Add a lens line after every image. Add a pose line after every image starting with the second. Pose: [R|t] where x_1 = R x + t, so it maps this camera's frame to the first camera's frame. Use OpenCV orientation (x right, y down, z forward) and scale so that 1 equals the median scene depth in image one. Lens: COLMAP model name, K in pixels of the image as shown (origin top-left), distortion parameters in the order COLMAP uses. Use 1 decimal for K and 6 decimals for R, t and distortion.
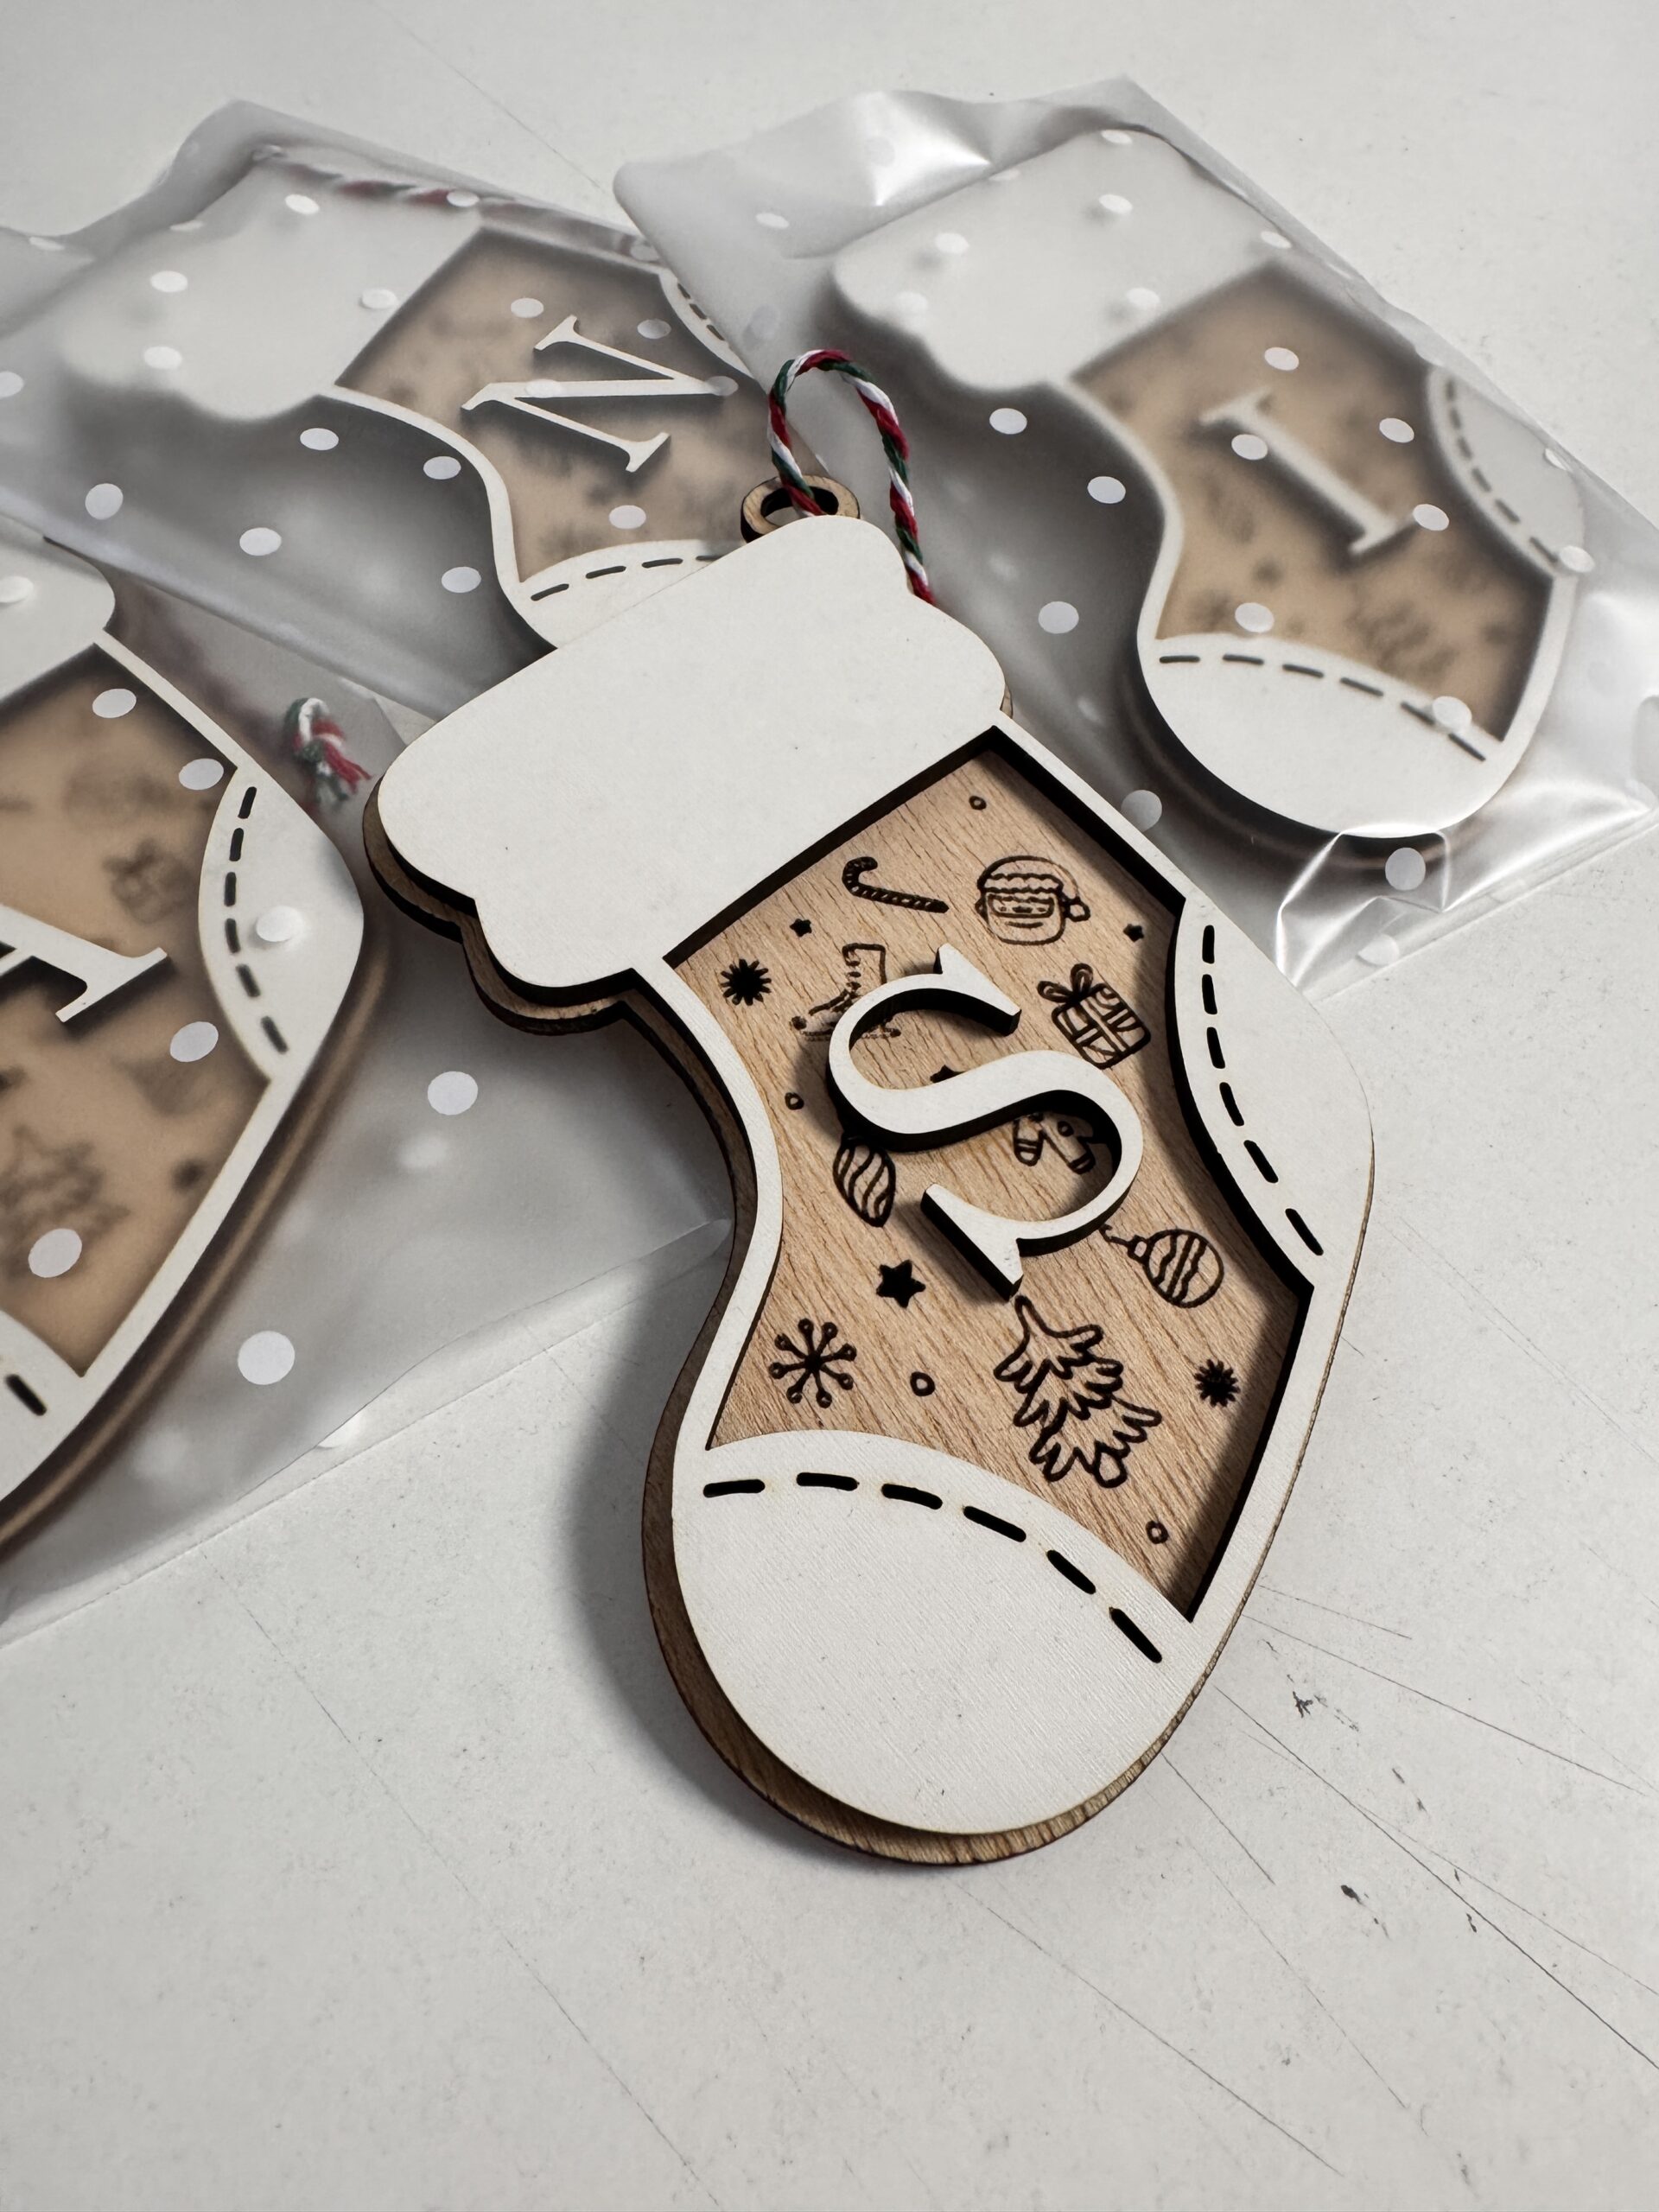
lens RADIAL K [[1565.4, 0, 832.4], [0, 1565.4, 989.2], [0, 0, 1]] dist [-0.002877, -0.004229]
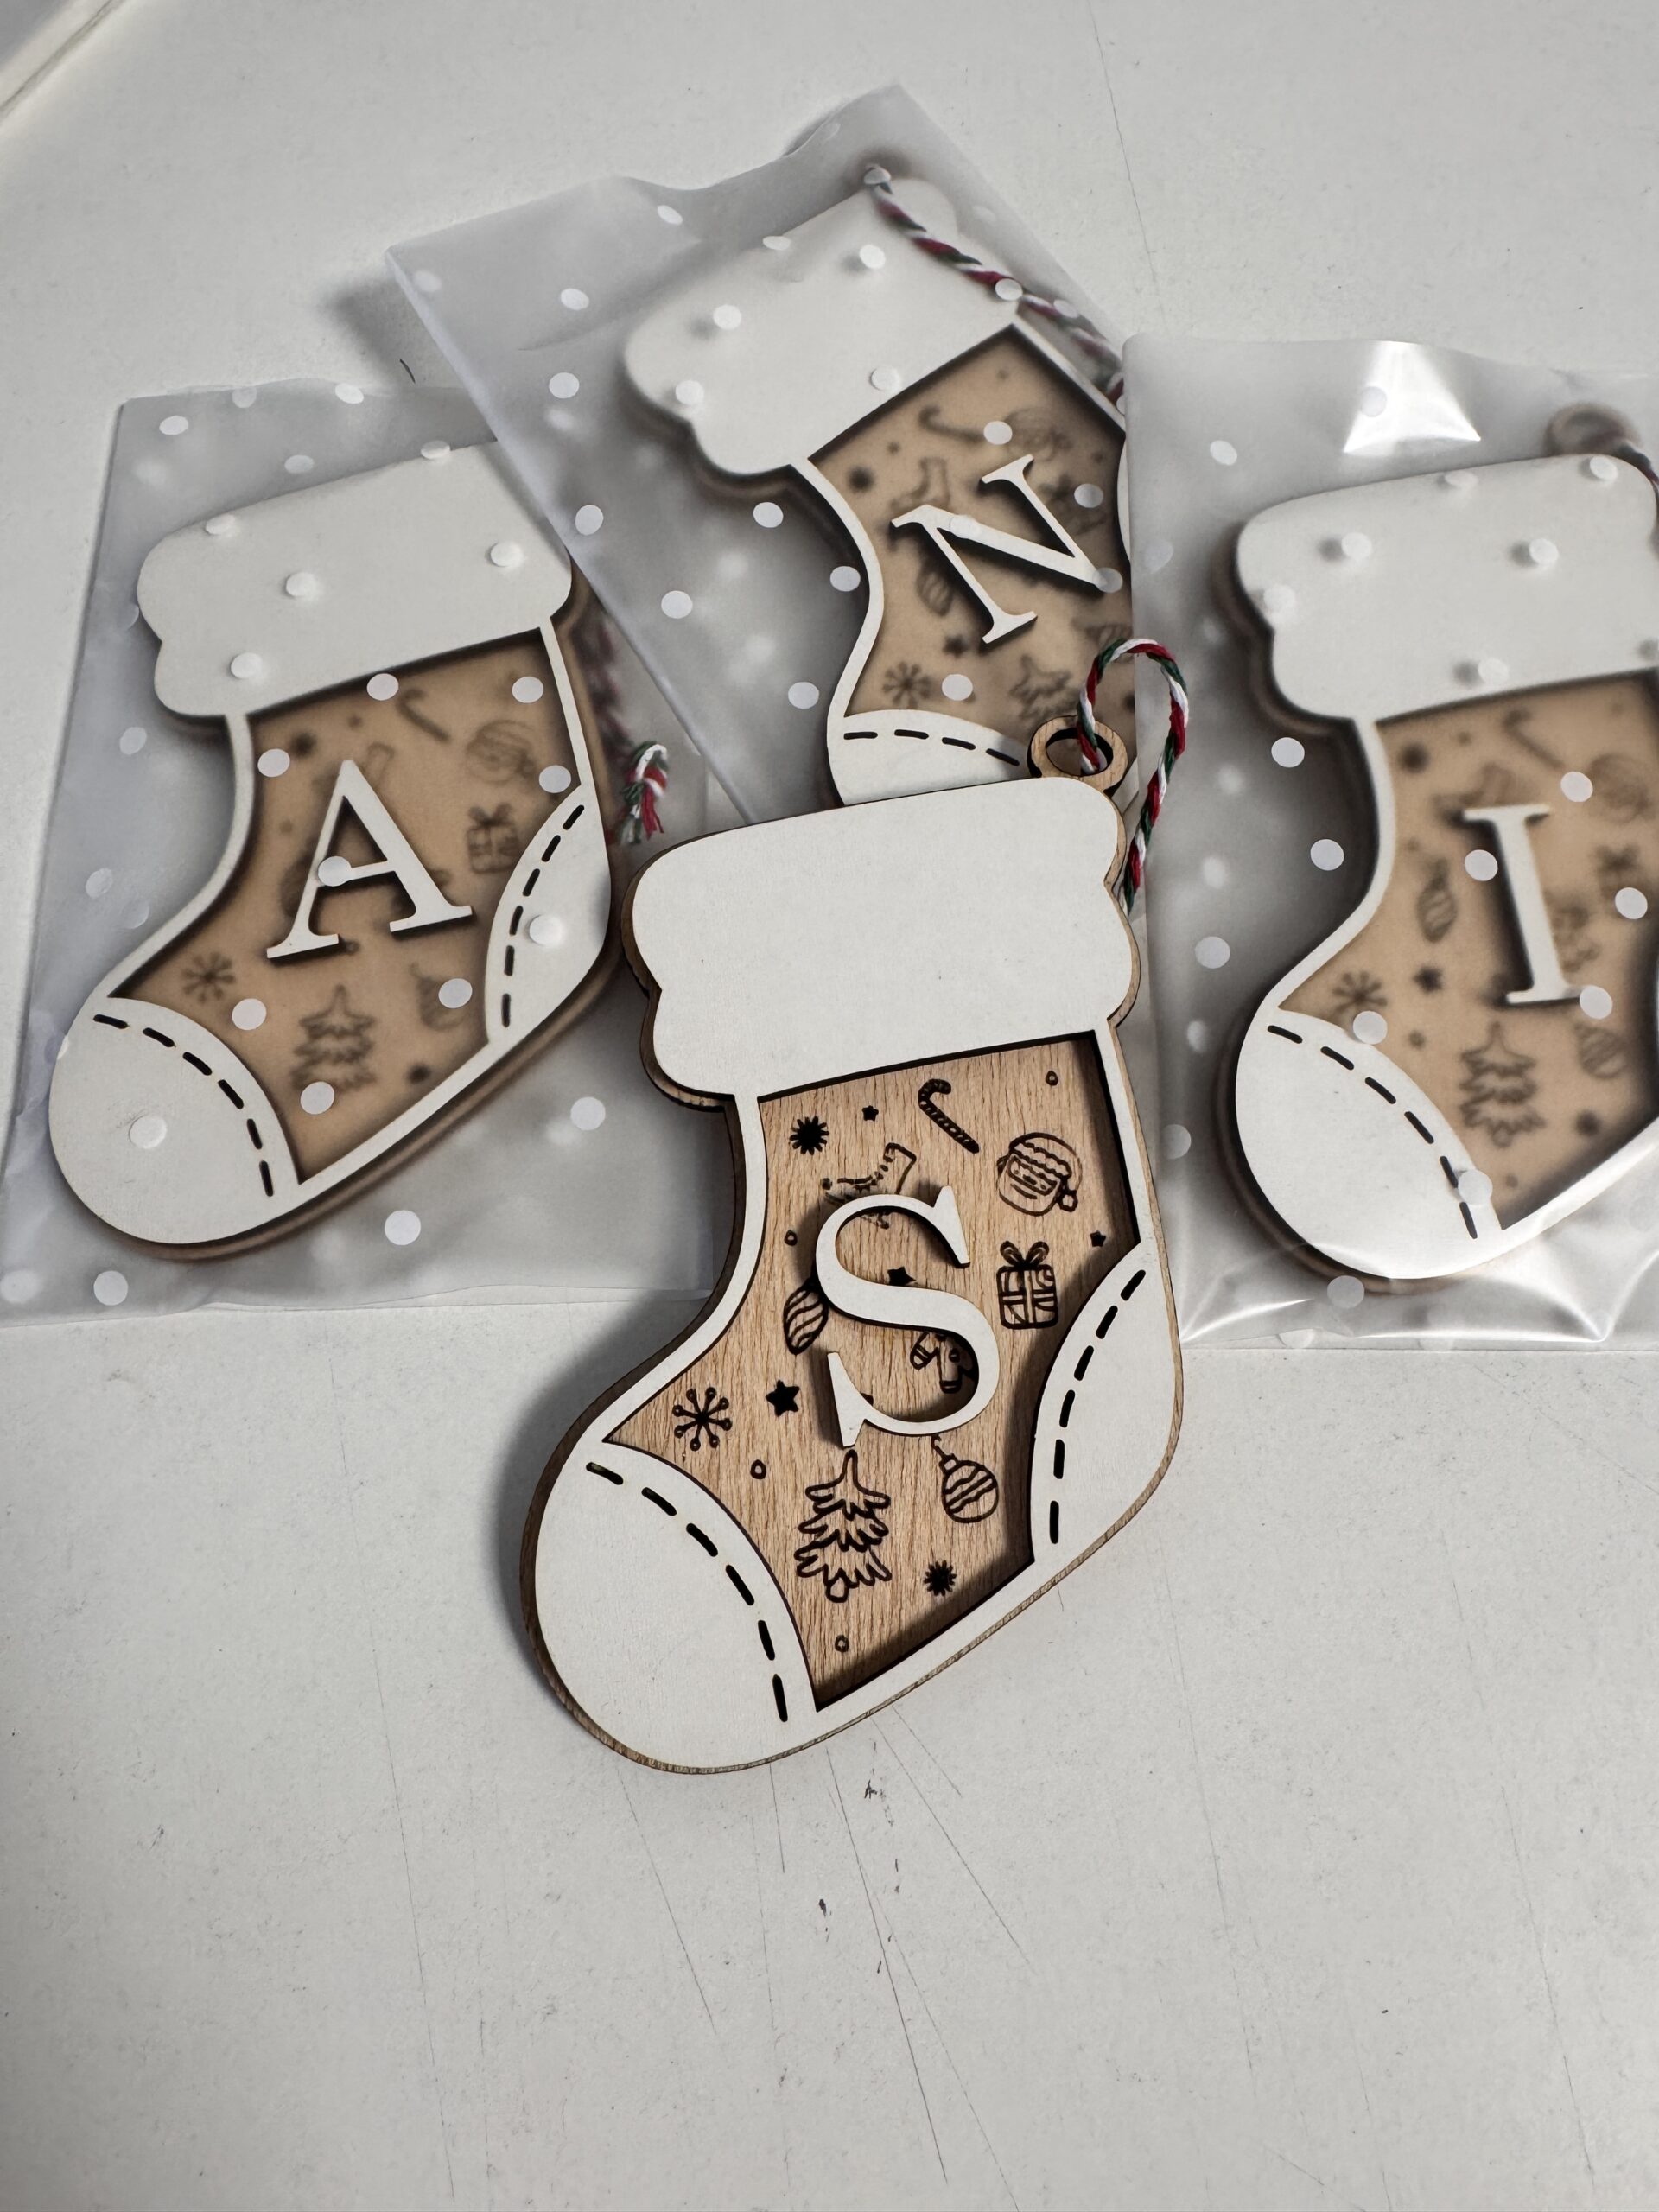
lens RADIAL K [[1565.4, 0, 832.4], [0, 1565.4, 989.2], [0, 0, 1]] dist [-0.002877, -0.004229]
pose [[0.860064, 0.467446, -0.204412, 0.185265], [-0.411409, 0.872391, 0.263963, -0.496726], [0.301715, -0.142928, 0.942624, -0.256773]]
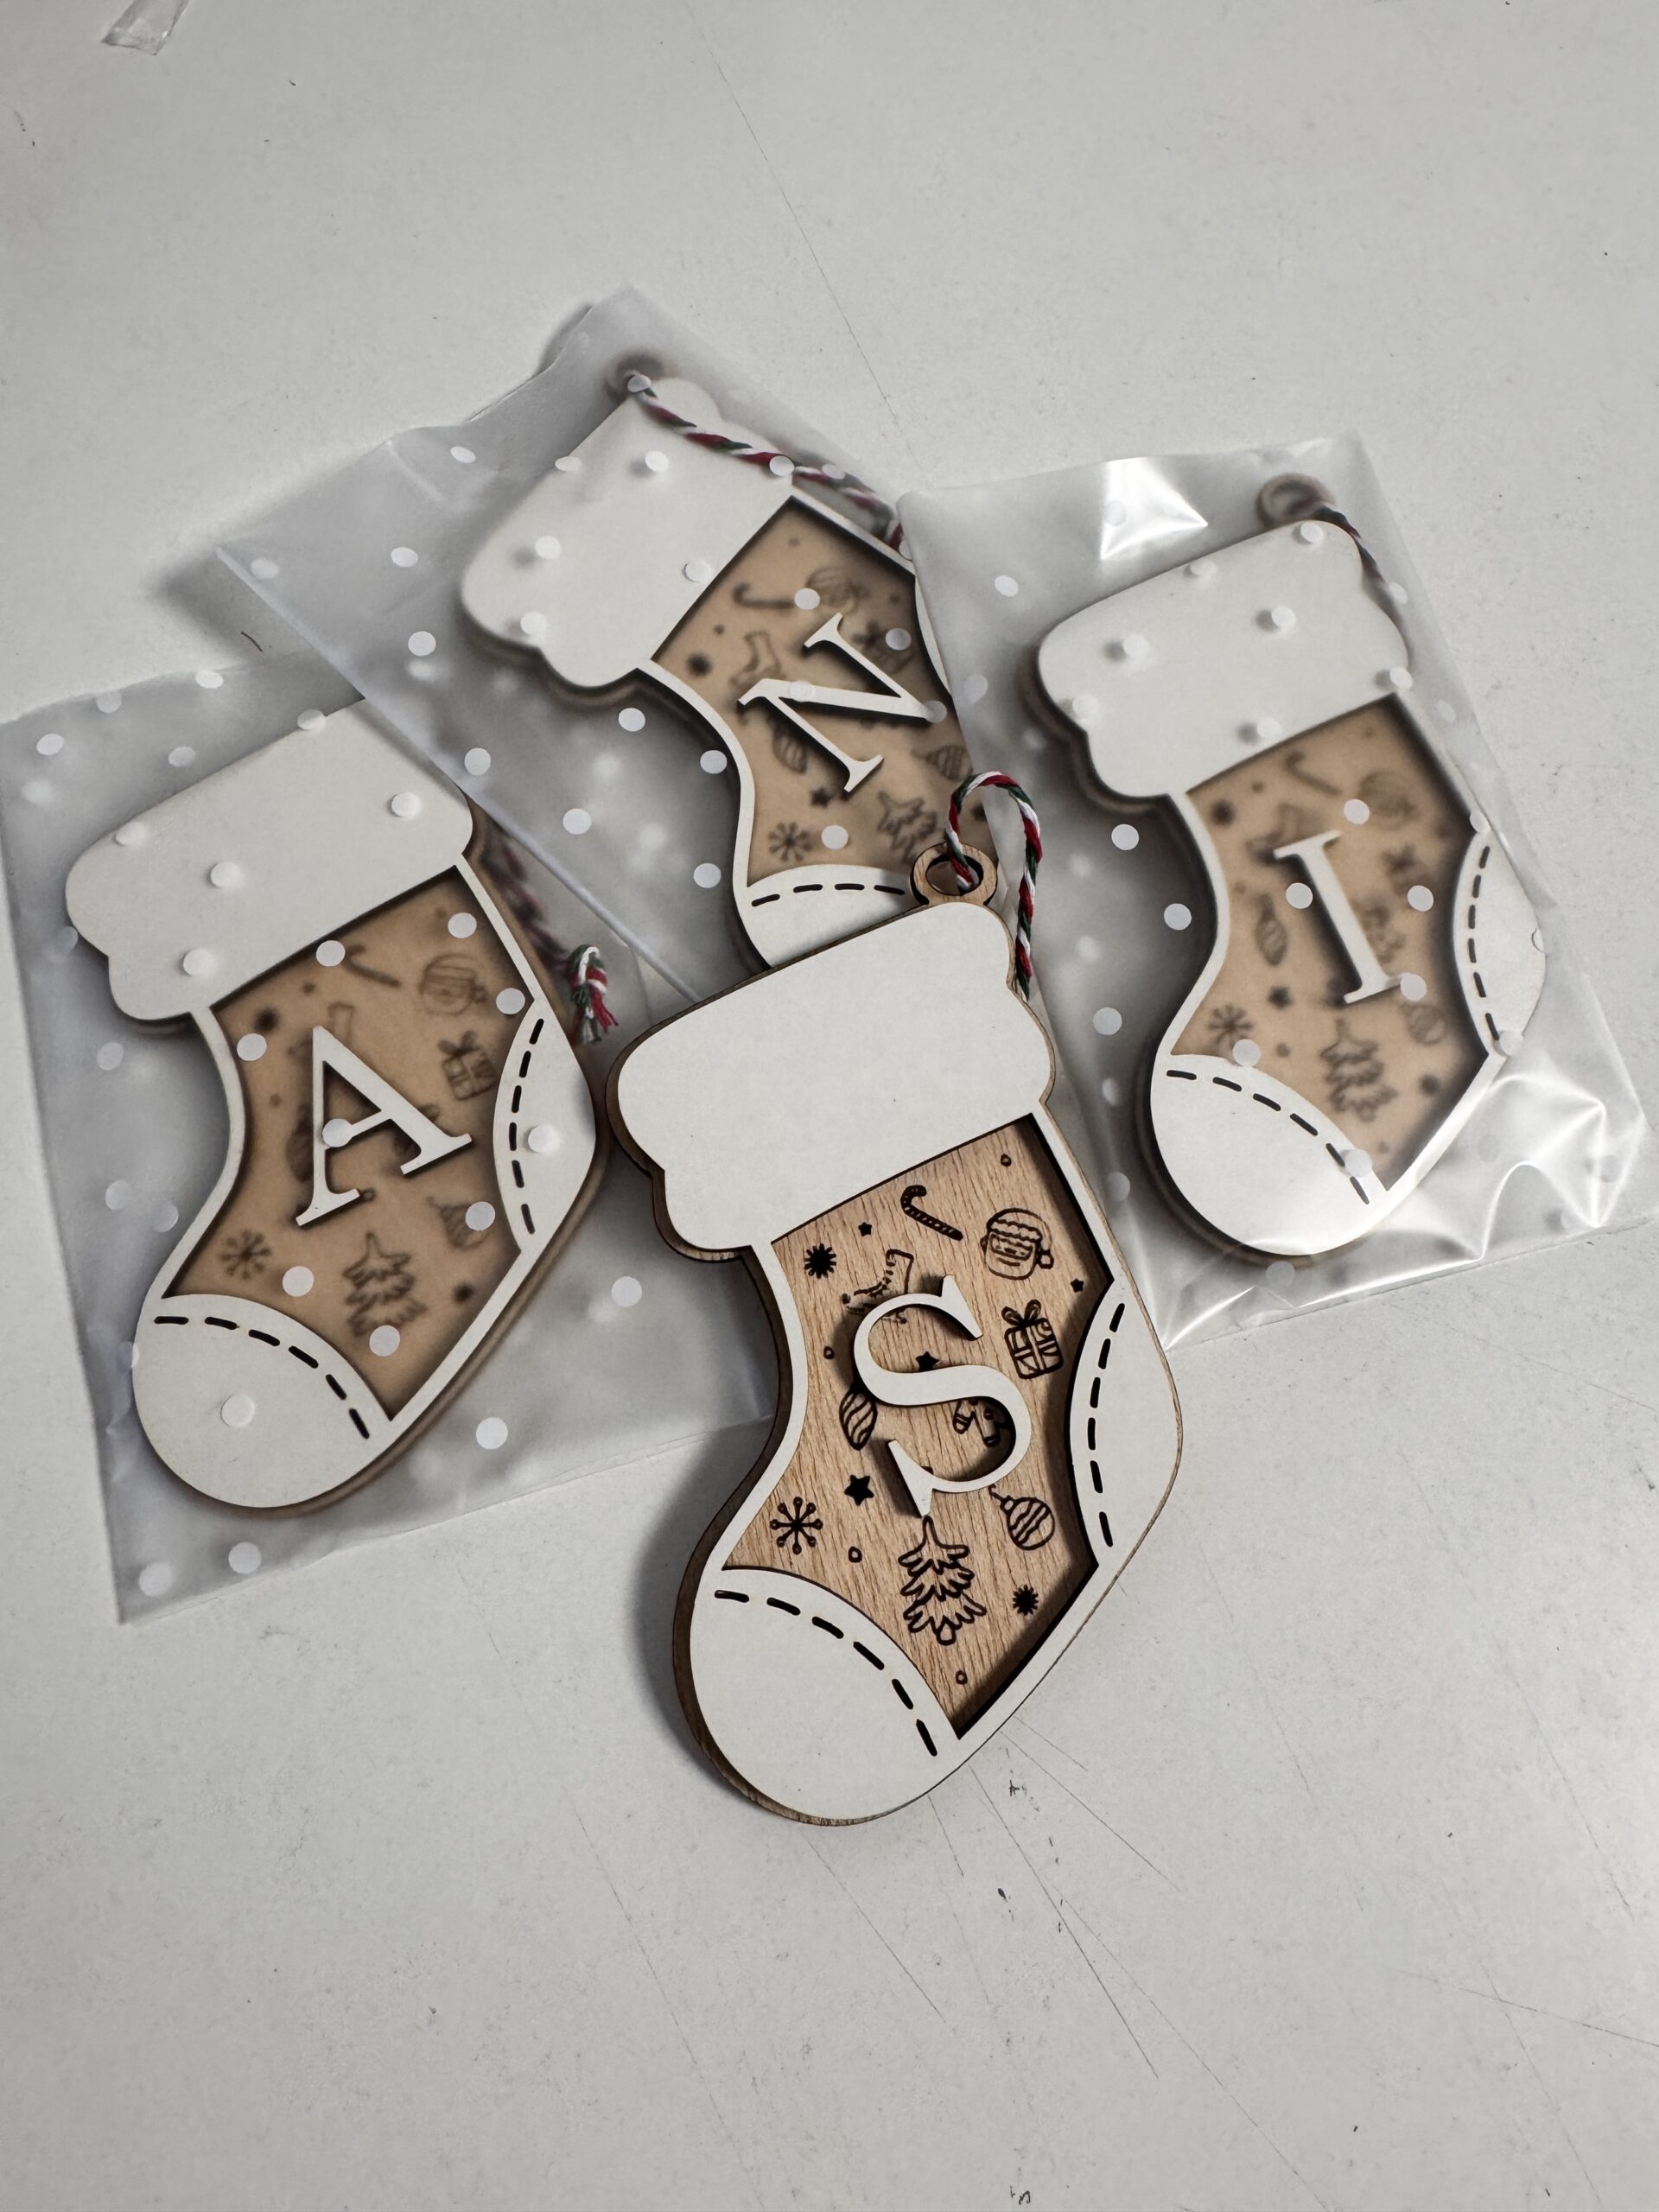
lens RADIAL K [[1565.4, 0, 832.4], [0, 1565.4, 989.2], [0, 0, 1]] dist [-0.002877, -0.004229]
pose [[0.964606, 0.252722, -0.075279, 0.005626], [-0.229202, 0.944699, 0.234543, -0.655022], [0.130390, -0.208988, 0.969187, -0.474942]]
